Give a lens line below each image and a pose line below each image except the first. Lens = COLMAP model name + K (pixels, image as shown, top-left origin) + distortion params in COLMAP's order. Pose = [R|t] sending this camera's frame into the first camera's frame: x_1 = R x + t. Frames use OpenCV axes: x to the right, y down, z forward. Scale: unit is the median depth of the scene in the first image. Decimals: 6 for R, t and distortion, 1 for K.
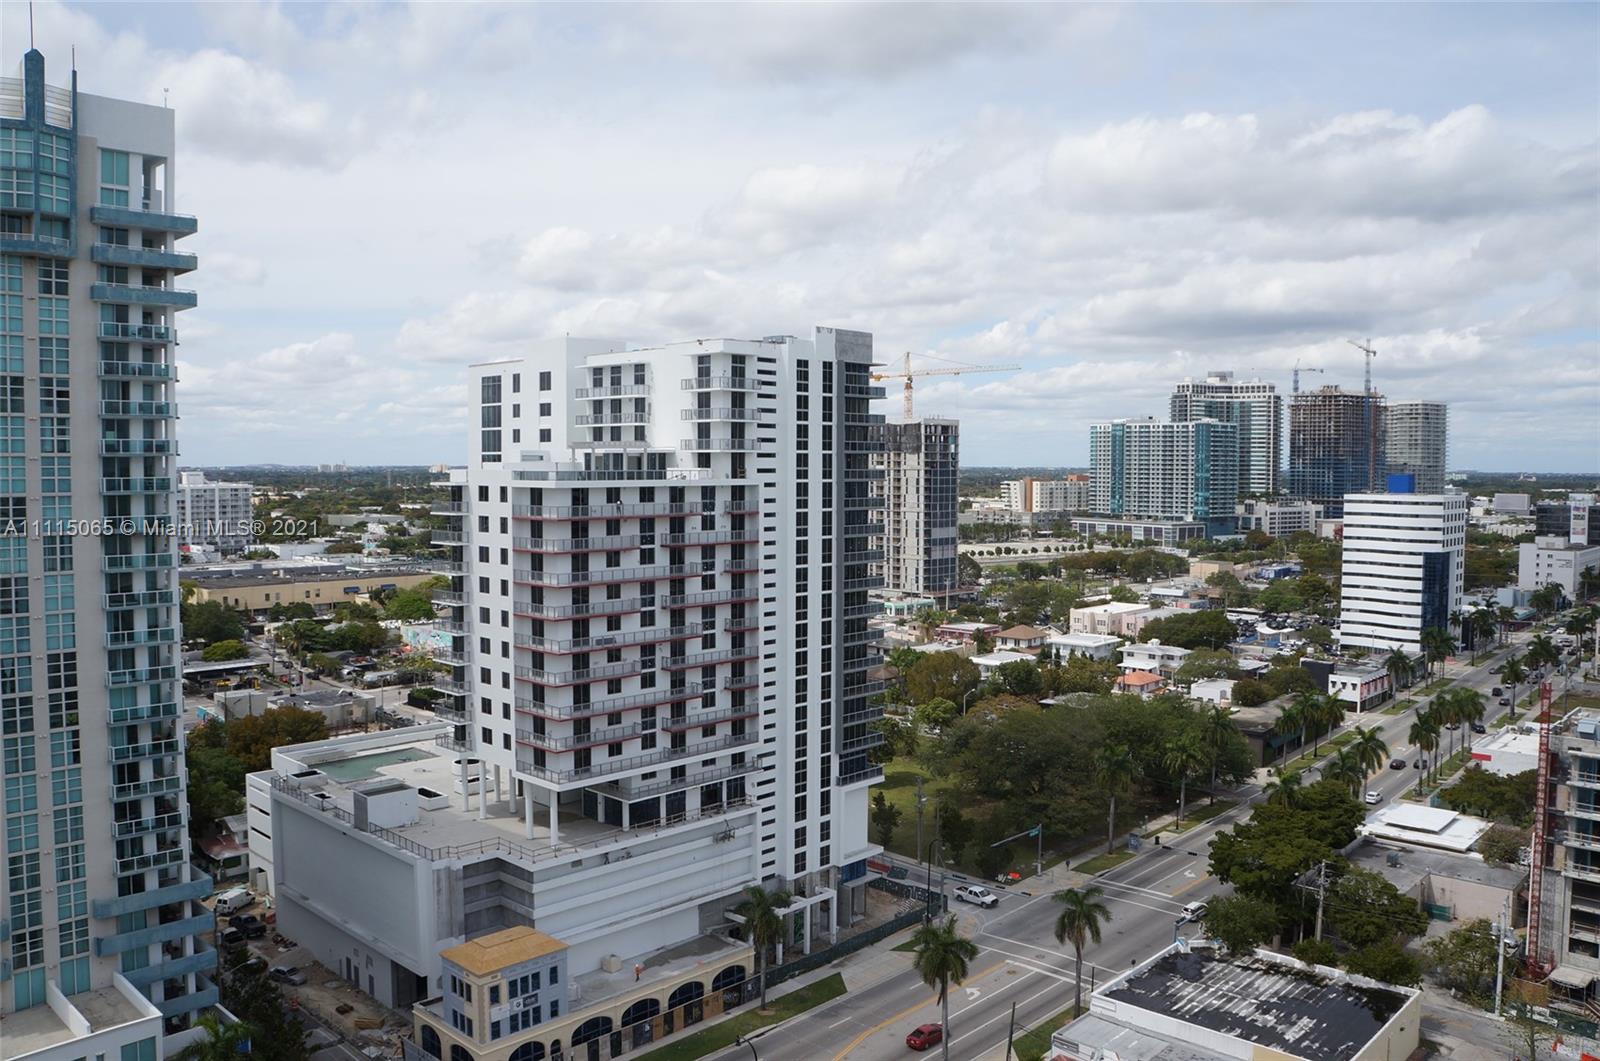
lens RADIAL K [[1253.2, 0, 802.6], [0, 1253.2, 529.0], [0, 0, 1]] dist [-0.182852, 0.129354]
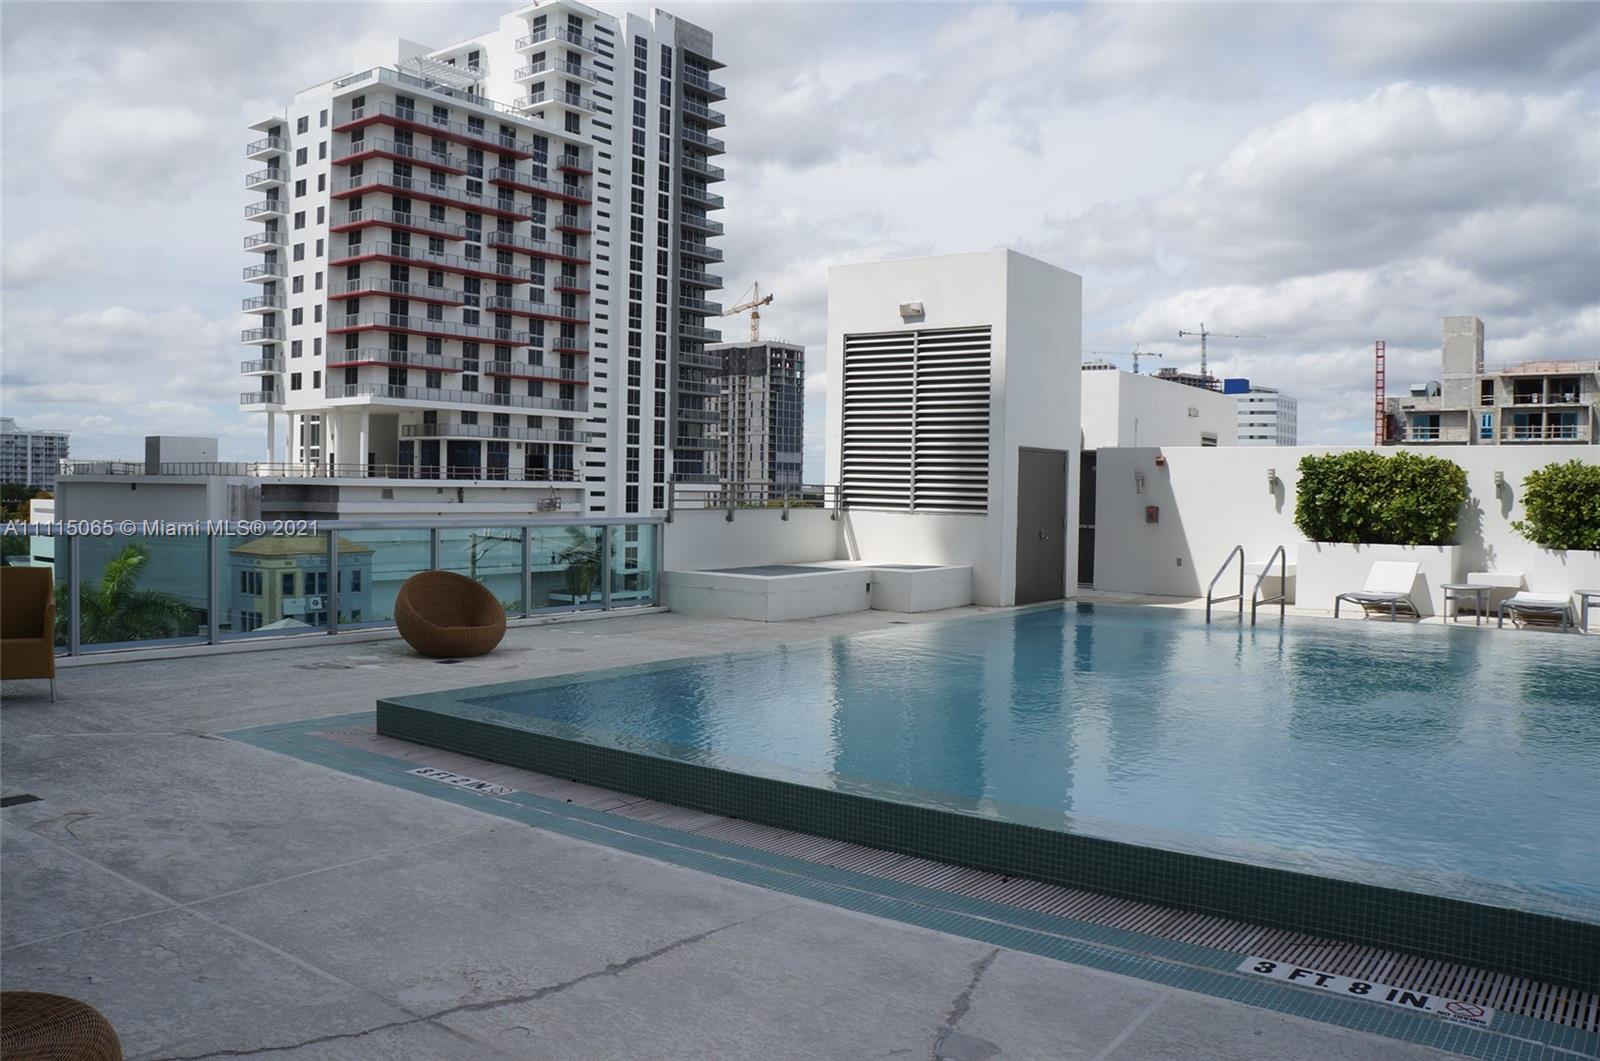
lens RADIAL K [[1253.2, 0, 813.3], [0, 1253.2, 502.2], [0, 0, 1]] dist [-0.182852, 0.129354]
pose [[0.989900, 0.005739, 0.141649, 0.000444], [0.000535, 0.999022, -0.044212, 0.269808], [-0.141764, 0.043841, 0.988929, 0.043803]]
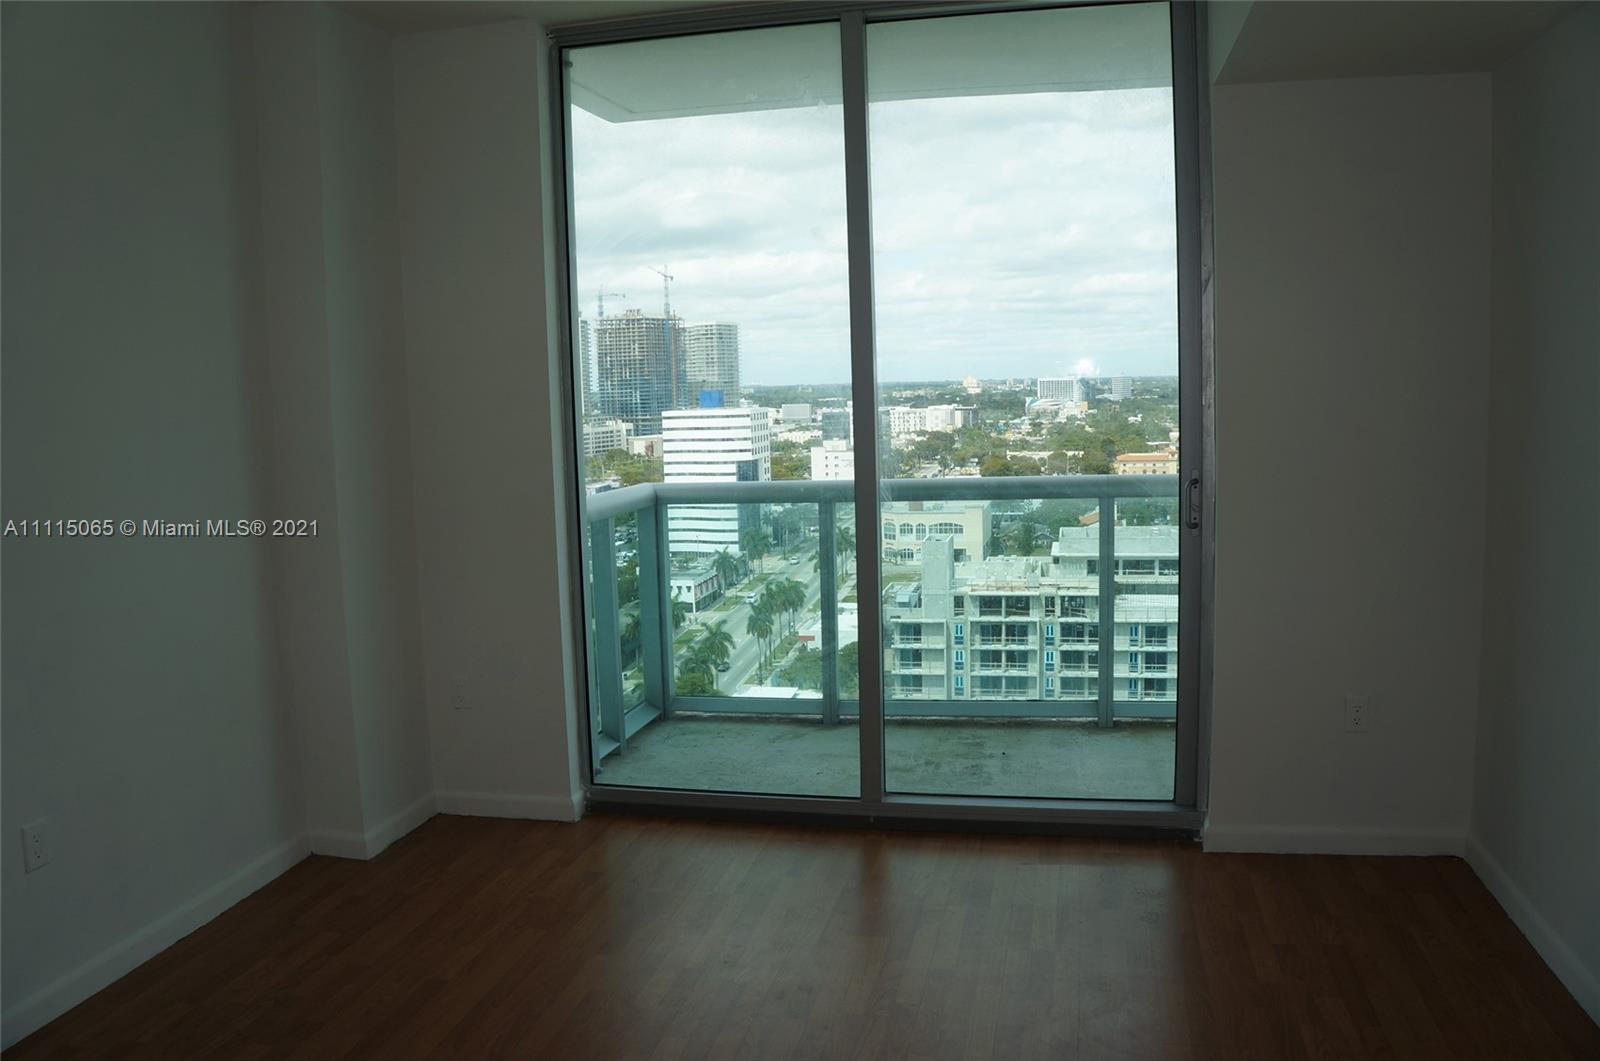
lens RADIAL K [[1253.2, 0, 809.7], [0, 1253.2, 524.7], [0, 0, 1]] dist [-0.182852, 0.129354]
pose [[0.851308, -0.088536, 0.517143, -0.045566], [0.060520, 0.995651, 0.070830, 0.001428], [-0.521164, -0.029001, 0.852963, -0.010818]]
